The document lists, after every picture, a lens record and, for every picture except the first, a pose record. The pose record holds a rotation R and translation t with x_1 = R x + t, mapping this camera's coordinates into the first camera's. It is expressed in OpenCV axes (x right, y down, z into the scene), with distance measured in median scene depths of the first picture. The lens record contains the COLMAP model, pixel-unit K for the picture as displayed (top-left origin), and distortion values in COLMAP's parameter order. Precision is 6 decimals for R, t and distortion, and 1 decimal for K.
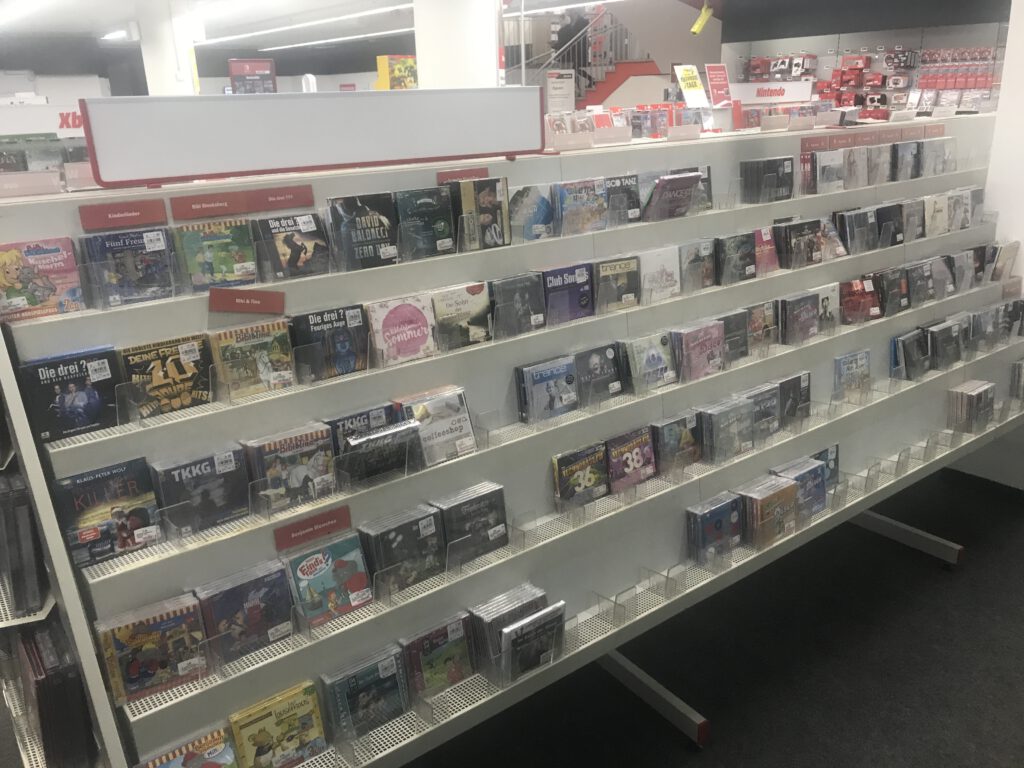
lens RADIAL K [[827.0, 0, 438.9], [0, 827.0, 370.7], [0, 0, 1]] dist [-0.004172, 0.052632]
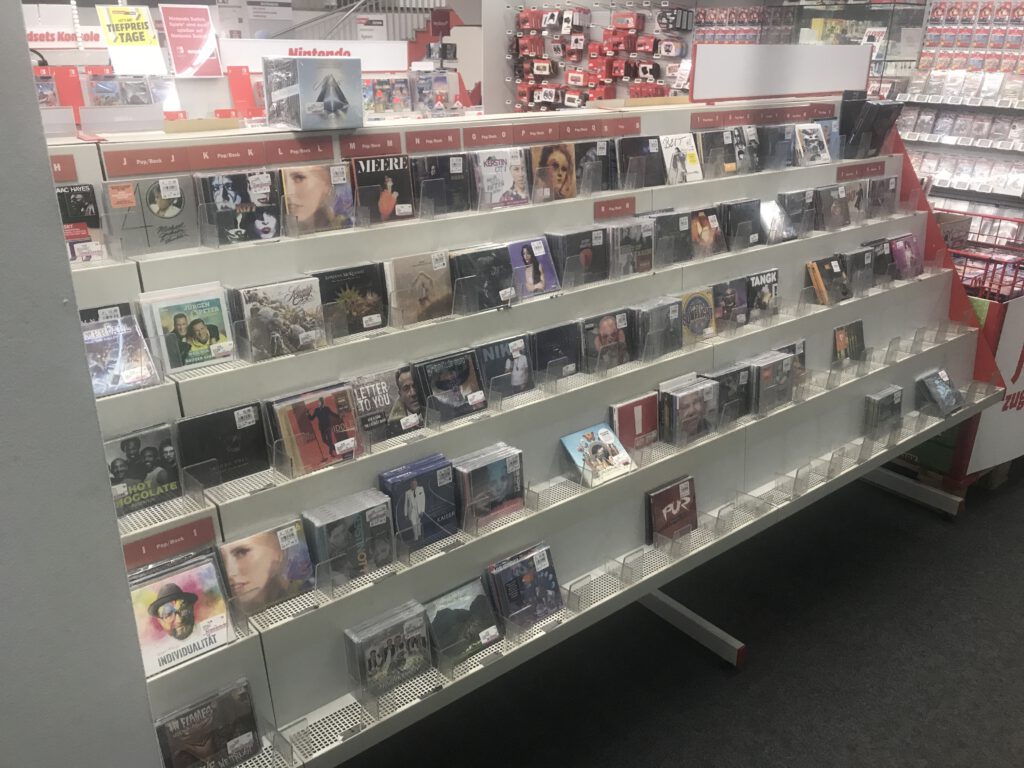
lens RADIAL K [[835.7, 0, 512.0], [0, 835.7, 384.0], [0, 0, 1]] dist [0.000987, -0.002643]
pose [[0.997424, 0.007070, 0.071380, 0.325159], [-0.011412, 0.998097, 0.060605, -0.081115], [-0.070816, -0.061264, 0.995606, 0.220530]]
